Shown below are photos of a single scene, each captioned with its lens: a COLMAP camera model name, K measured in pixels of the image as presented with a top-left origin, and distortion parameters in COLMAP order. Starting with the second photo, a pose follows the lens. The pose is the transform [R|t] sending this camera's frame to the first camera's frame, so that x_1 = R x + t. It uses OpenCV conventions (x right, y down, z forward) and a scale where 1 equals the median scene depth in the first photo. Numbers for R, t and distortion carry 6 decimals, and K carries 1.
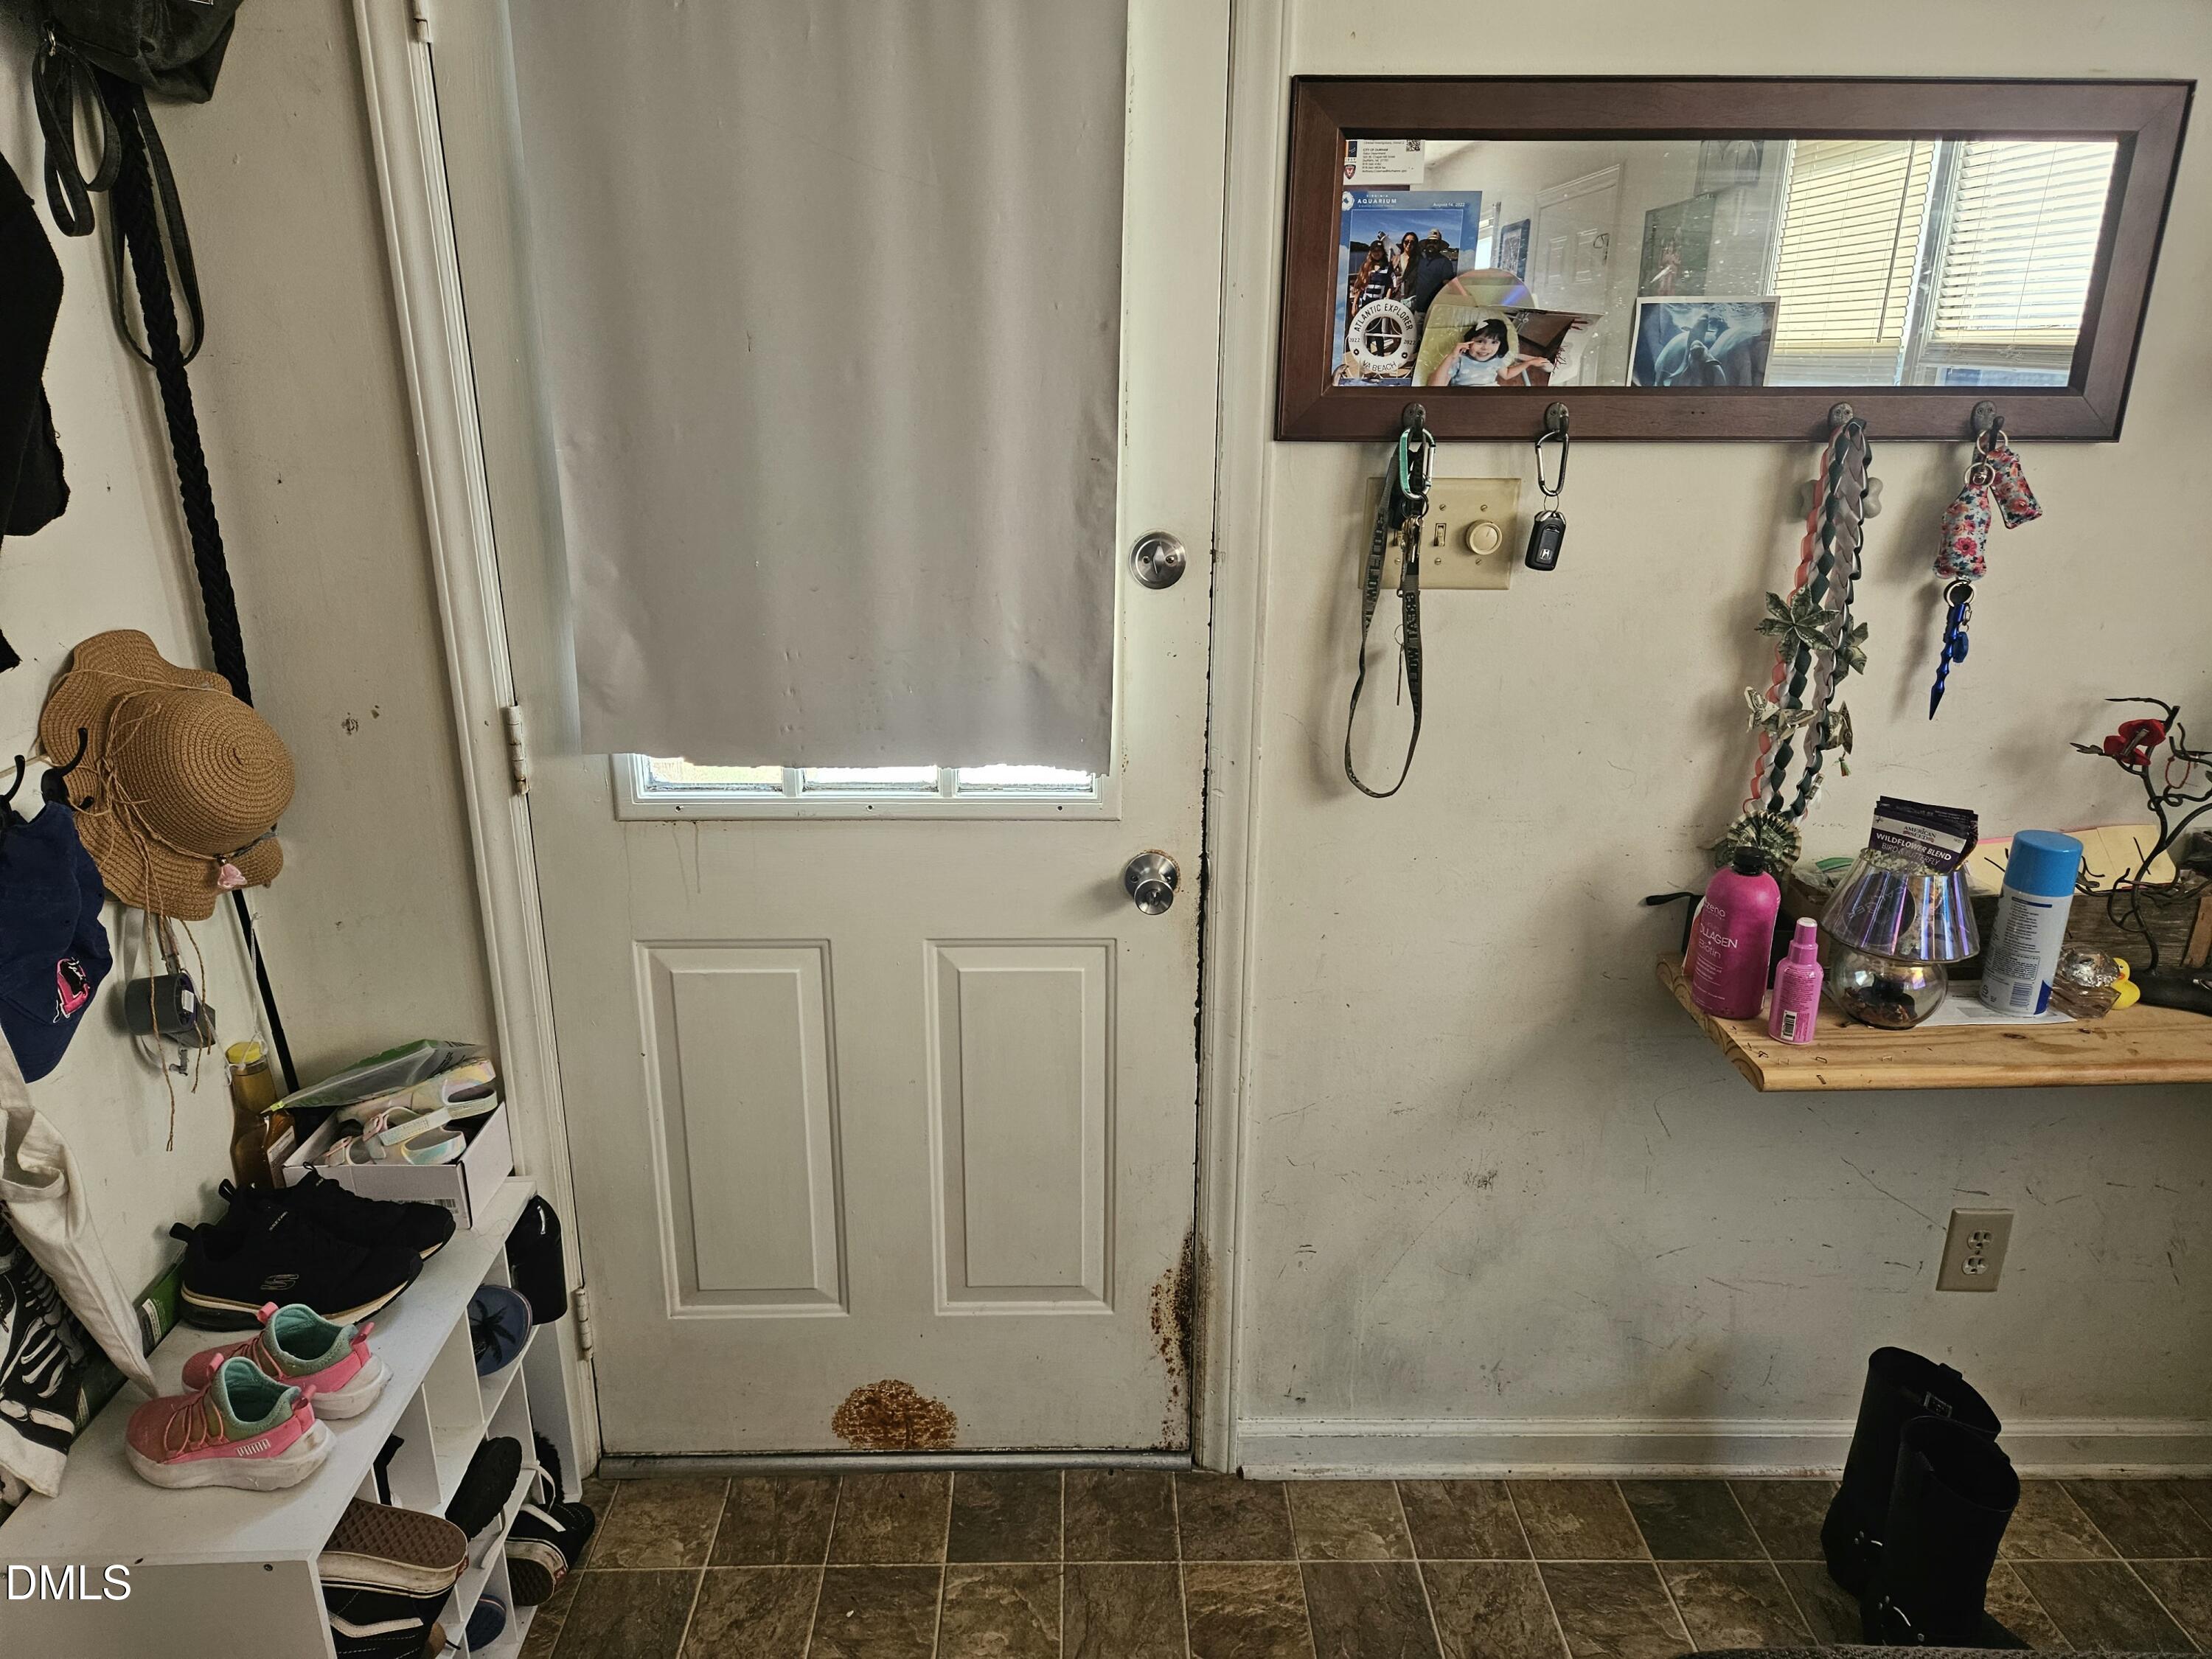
lens RADIAL K [[1488.6, 0, 1098.8], [0, 1488.6, 837.5], [0, 0, 1]] dist [0.059365, -0.022995]
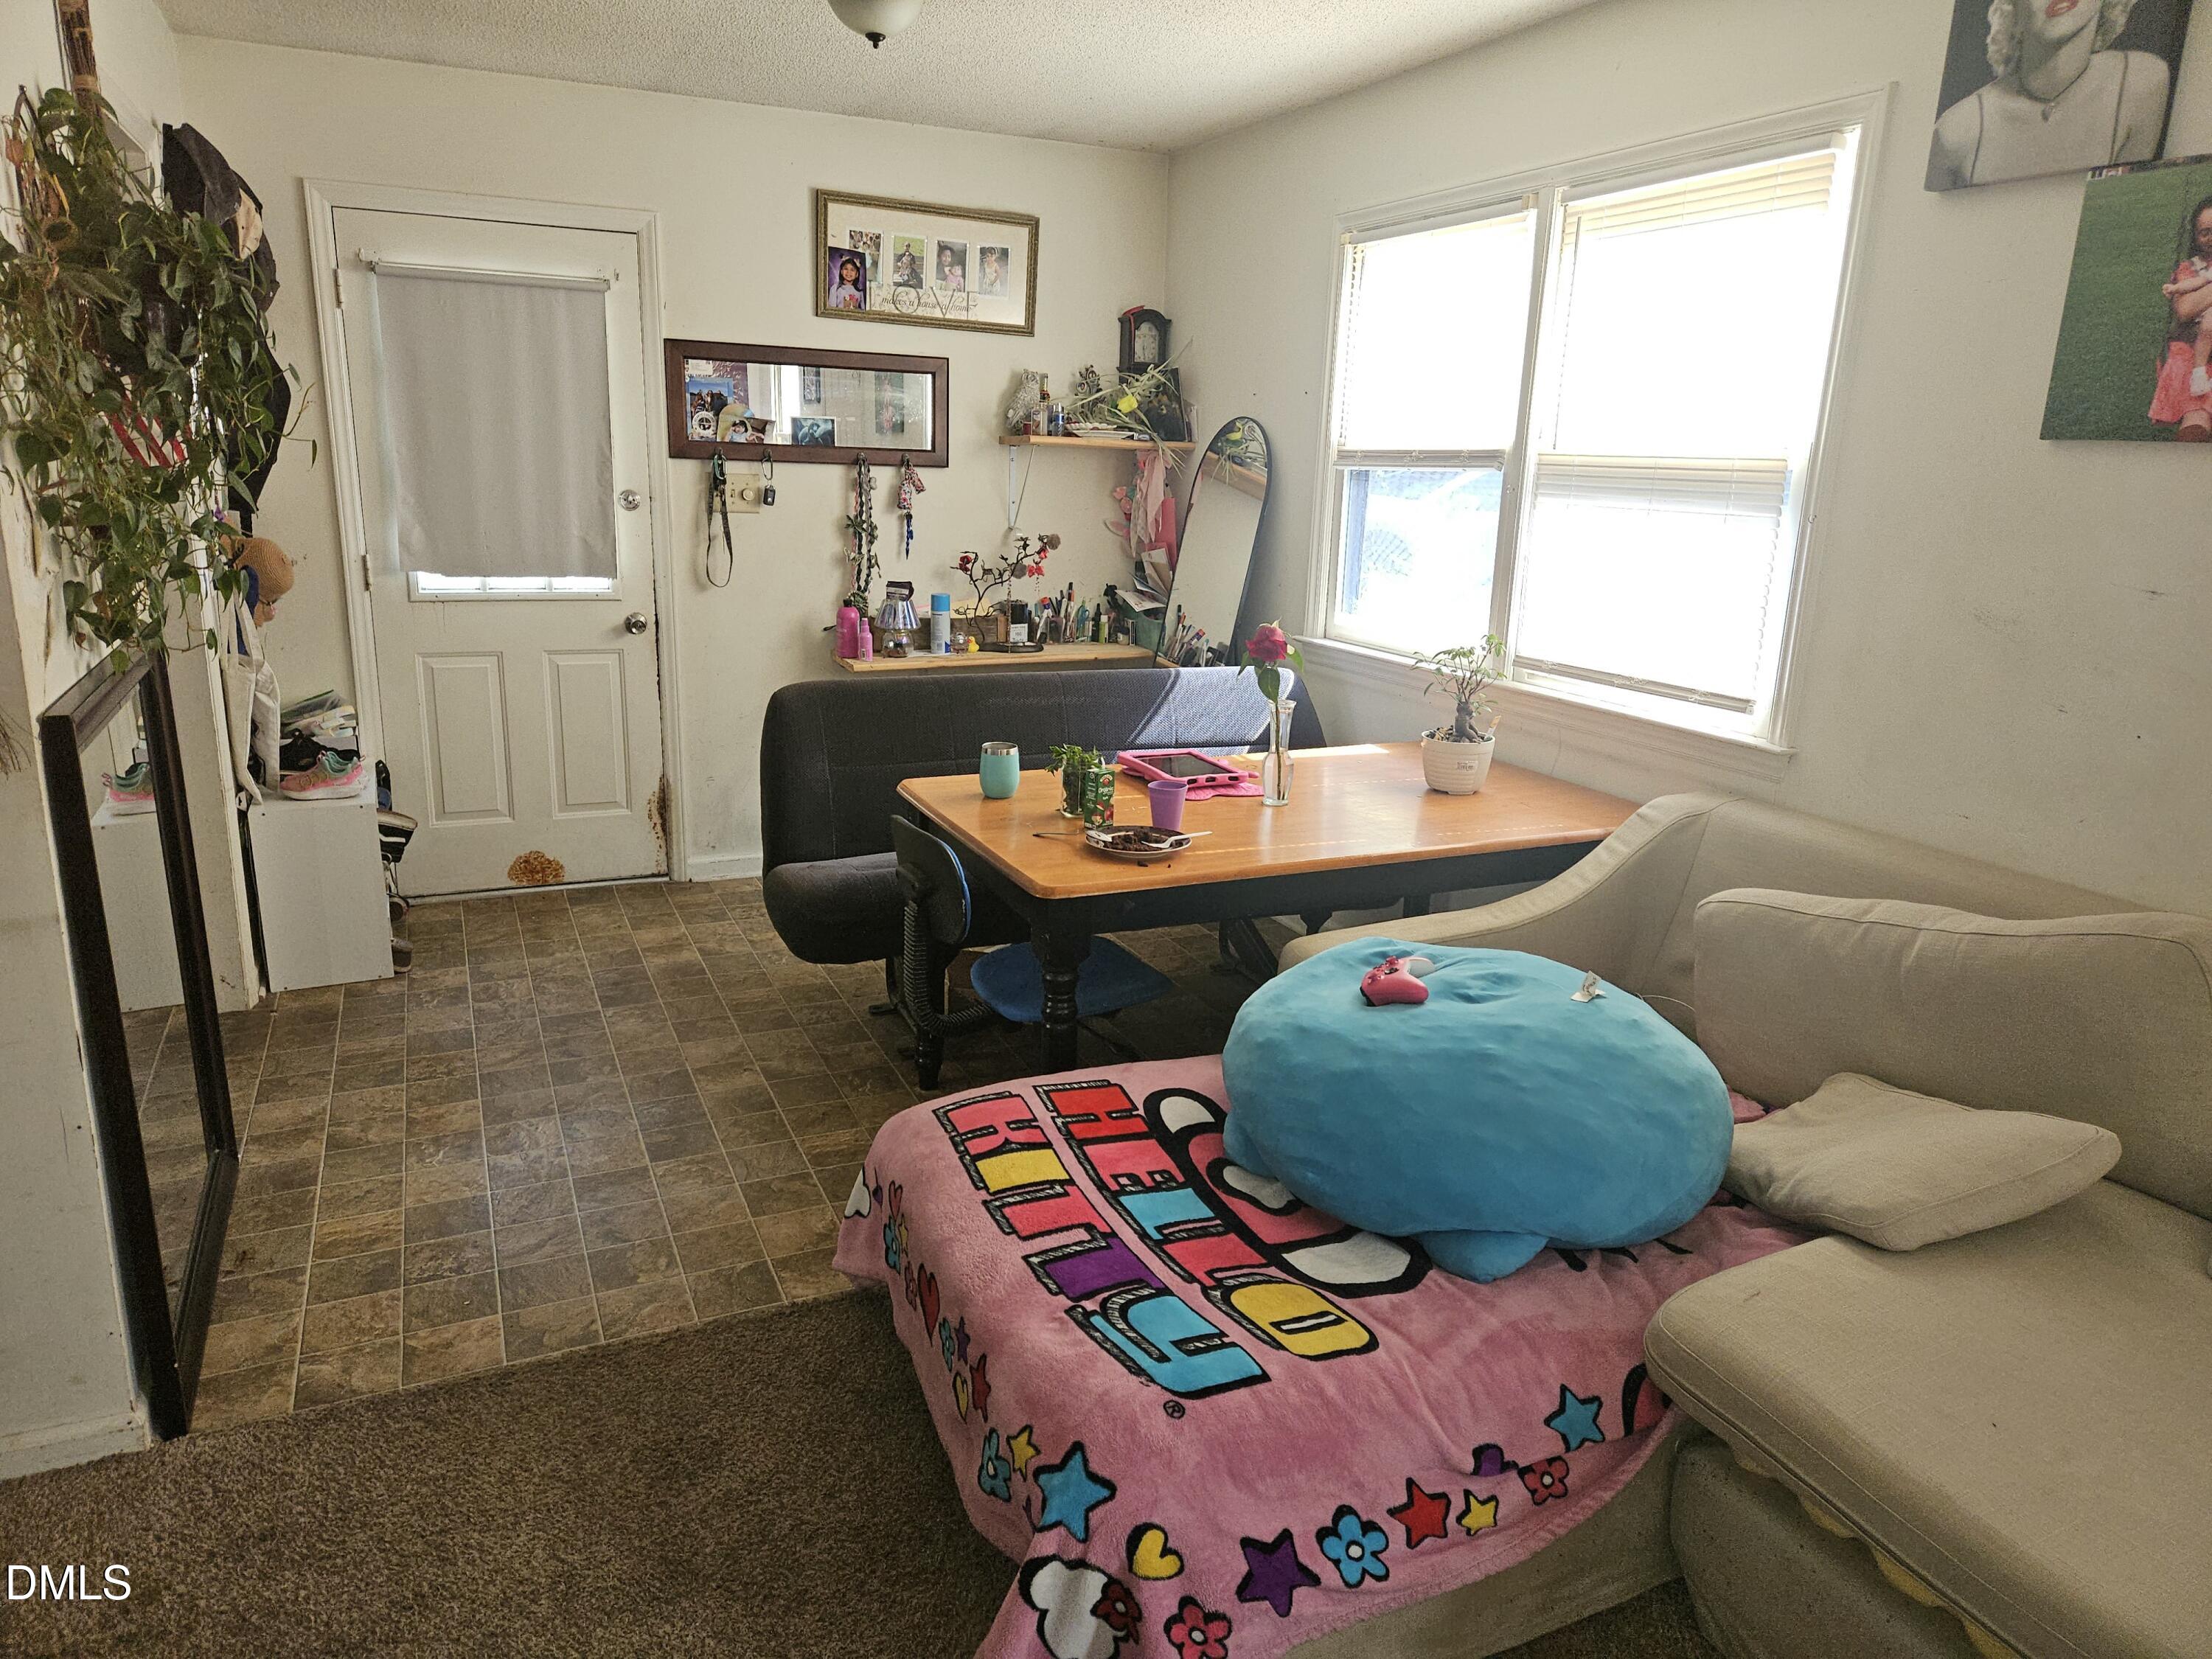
lens RADIAL K [[1488.6, 0, 1115.3], [0, 1488.6, 825.8], [0, 0, 1]] dist [0.059365, -0.022995]
pose [[0.917235, -0.074336, 0.391348, -0.265117], [0.097592, 0.994429, -0.039844, 0.605090], [-0.386206, 0.074739, 0.919380, -1.835779]]
